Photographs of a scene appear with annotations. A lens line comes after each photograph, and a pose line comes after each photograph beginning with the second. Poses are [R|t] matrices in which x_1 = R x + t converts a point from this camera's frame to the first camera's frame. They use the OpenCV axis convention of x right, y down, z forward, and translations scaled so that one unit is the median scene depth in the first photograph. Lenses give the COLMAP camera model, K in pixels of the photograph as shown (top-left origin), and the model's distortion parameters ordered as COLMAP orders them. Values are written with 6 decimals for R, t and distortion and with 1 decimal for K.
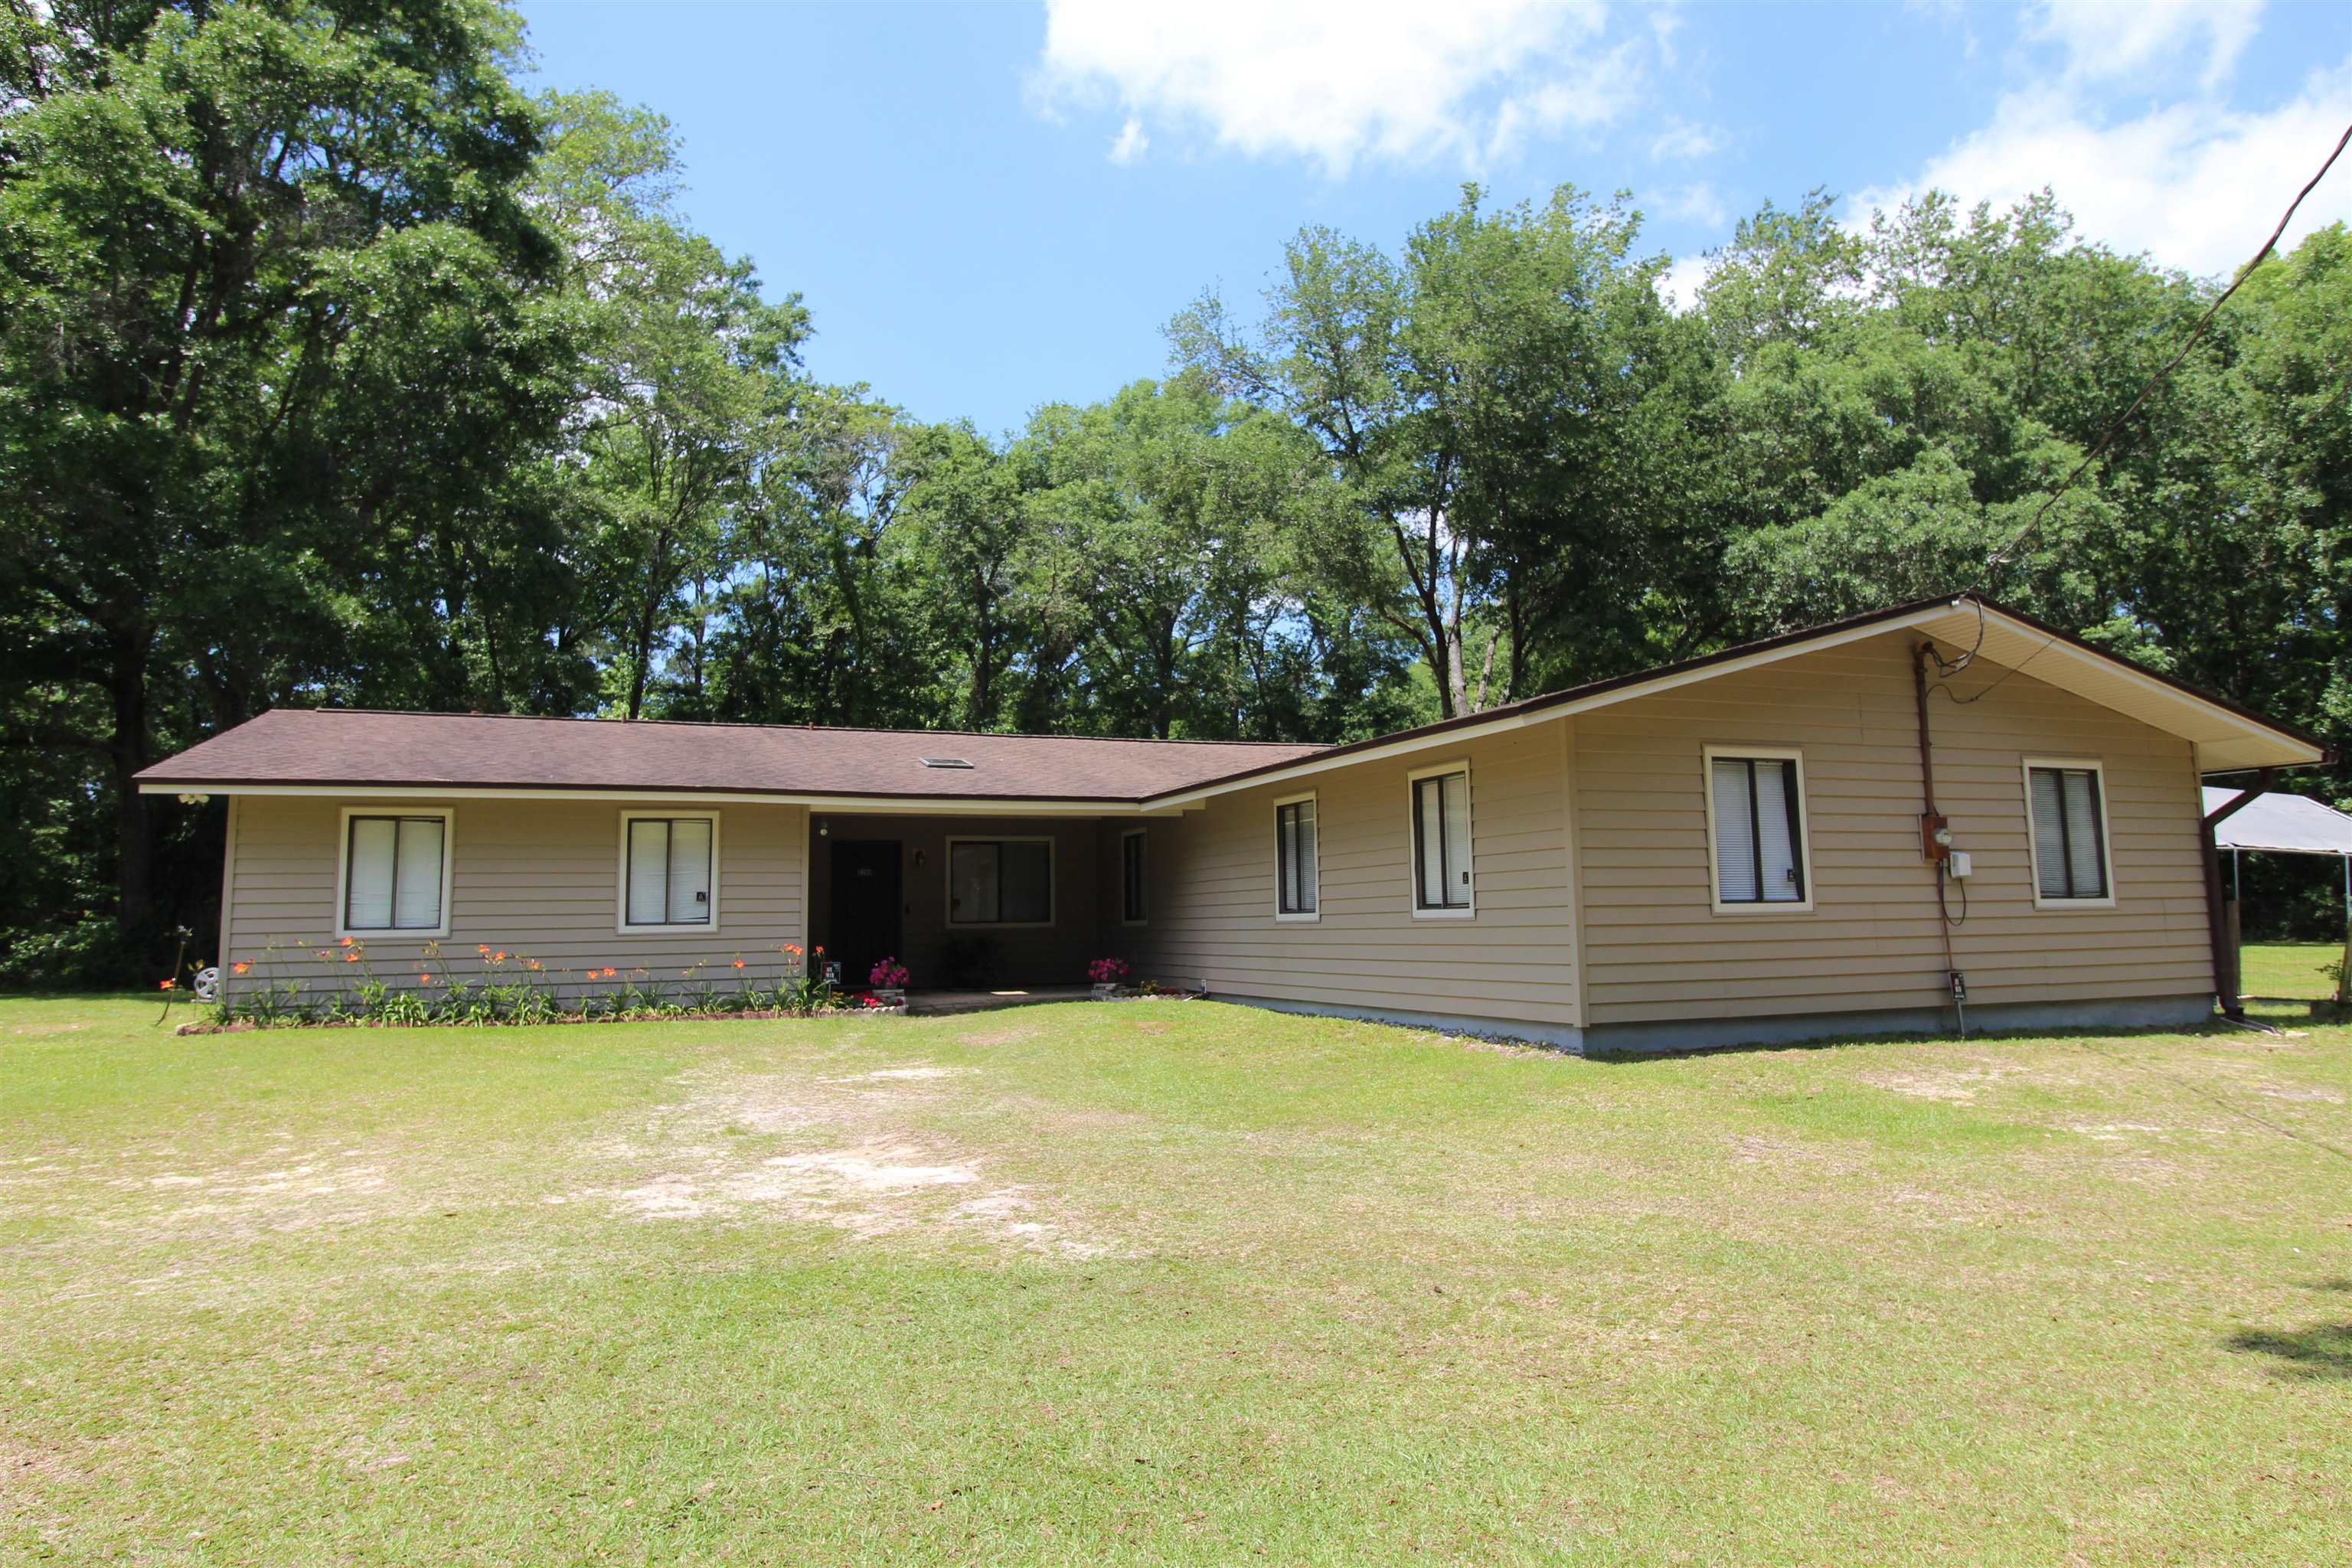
lens RADIAL K [[1498.1, 0, 1176.0], [0, 1498.1, 784.0], [0, 0, 1]] dist [-0.009728, -0.006106]
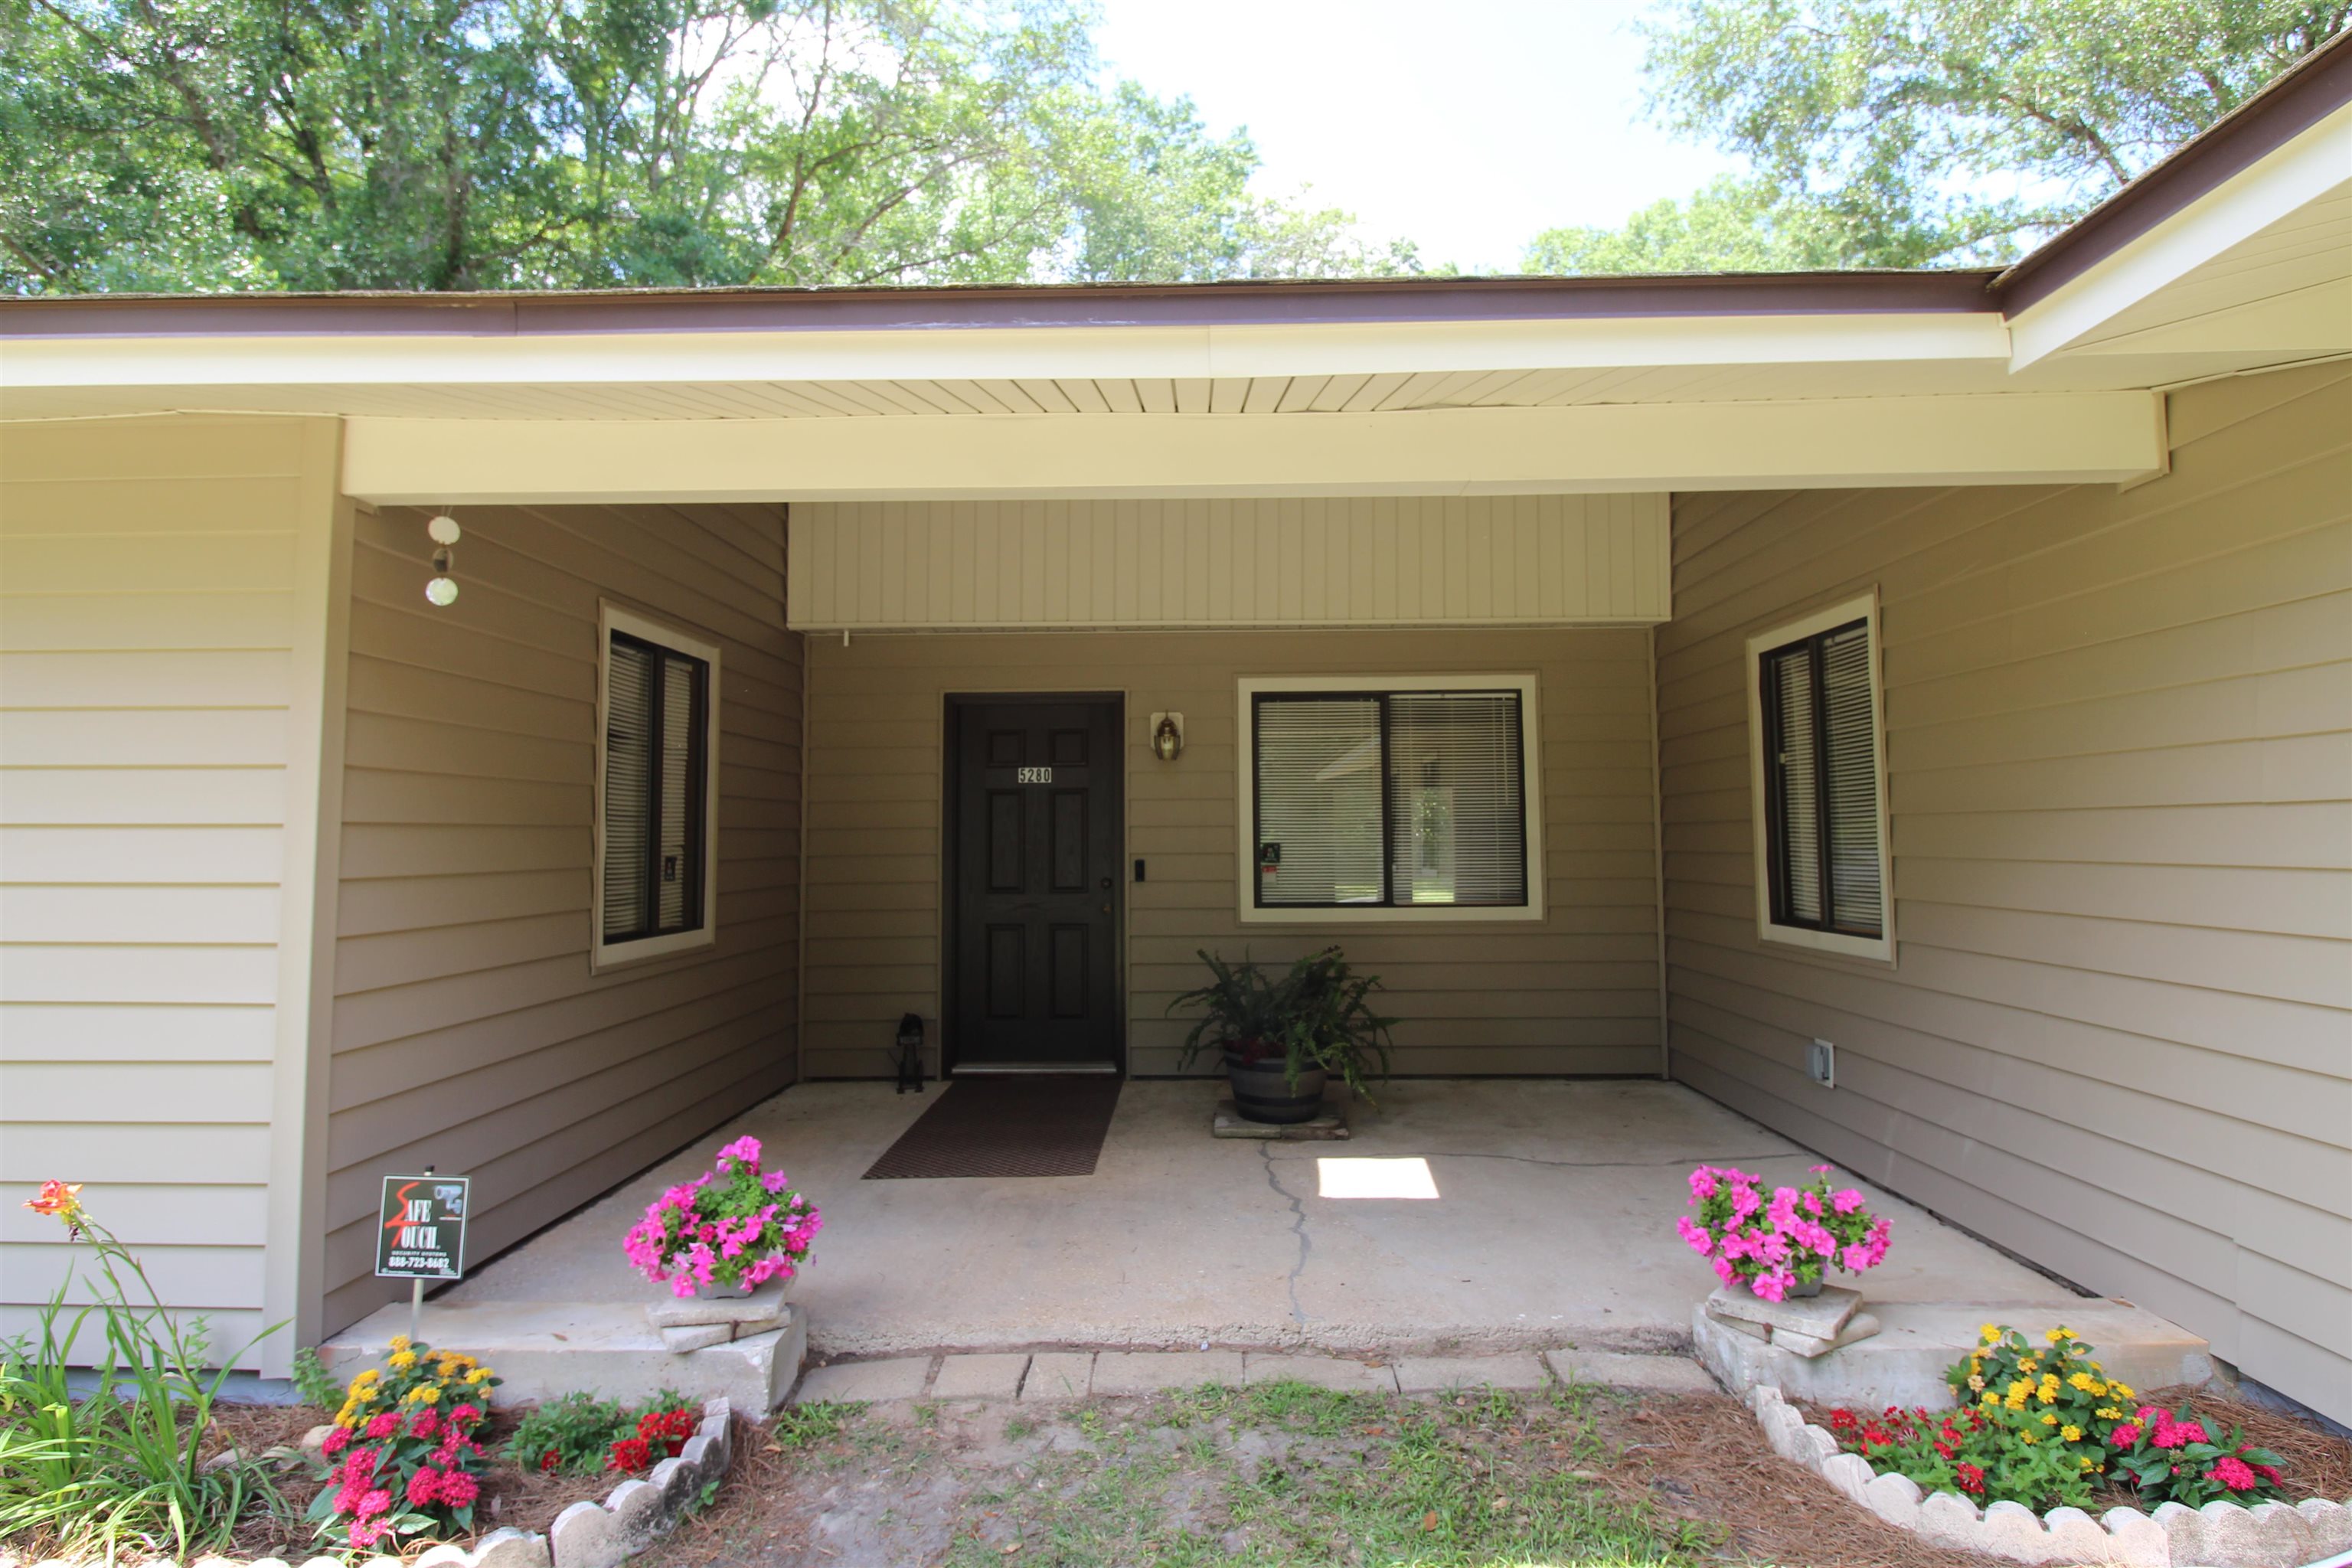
lens RADIAL K [[1178.0, 0, 1176.0], [0, 1178.0, 784.0], [0, 0, 1]] dist [0.000518, -0.027680]
pose [[0.921377, -0.003916, -0.388649, -0.061494], [0.024984, 0.998478, 0.049170, 0.054192], [0.387865, -0.055014, 0.920073, 0.841463]]
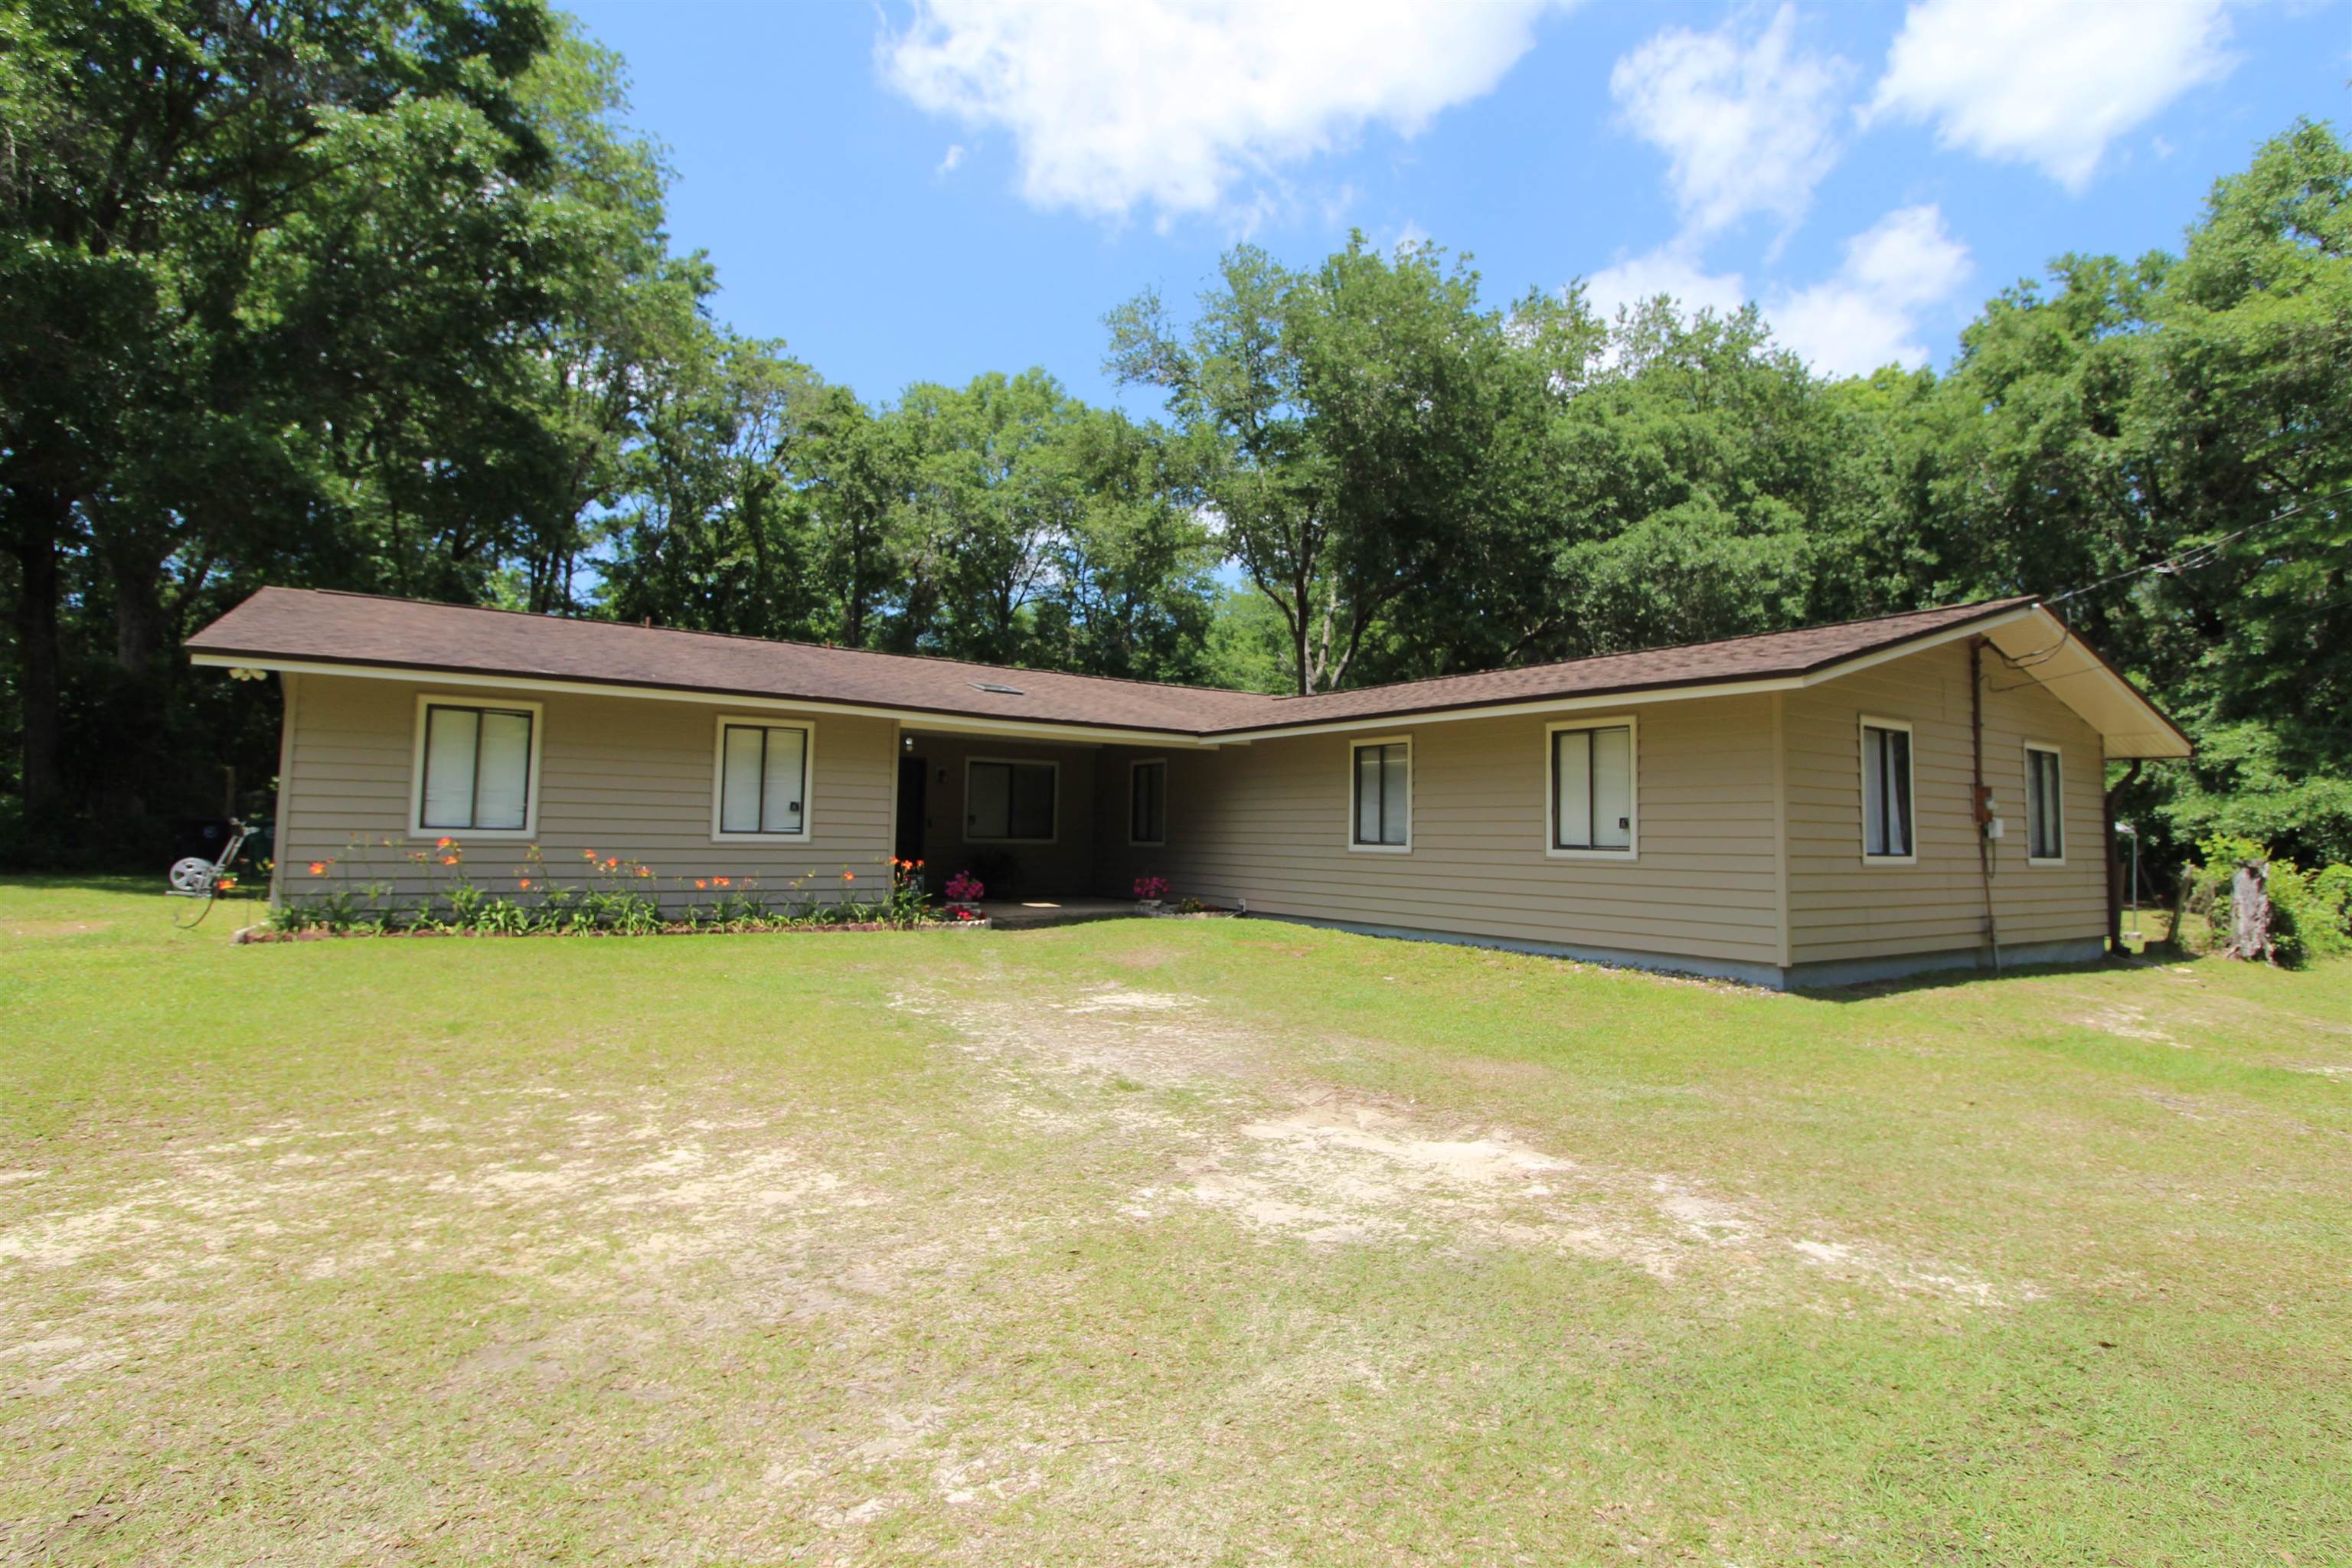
lens RADIAL K [[1178.0, 0, 1176.0], [0, 1178.0, 784.0], [0, 0, 1]] dist [0.000518, -0.027680]
pose [[0.974120, 0.046100, 0.221281, -0.227249], [-0.056841, 0.997482, 0.042417, 0.011755], [-0.218768, -0.053897, 0.974287, 0.168522]]
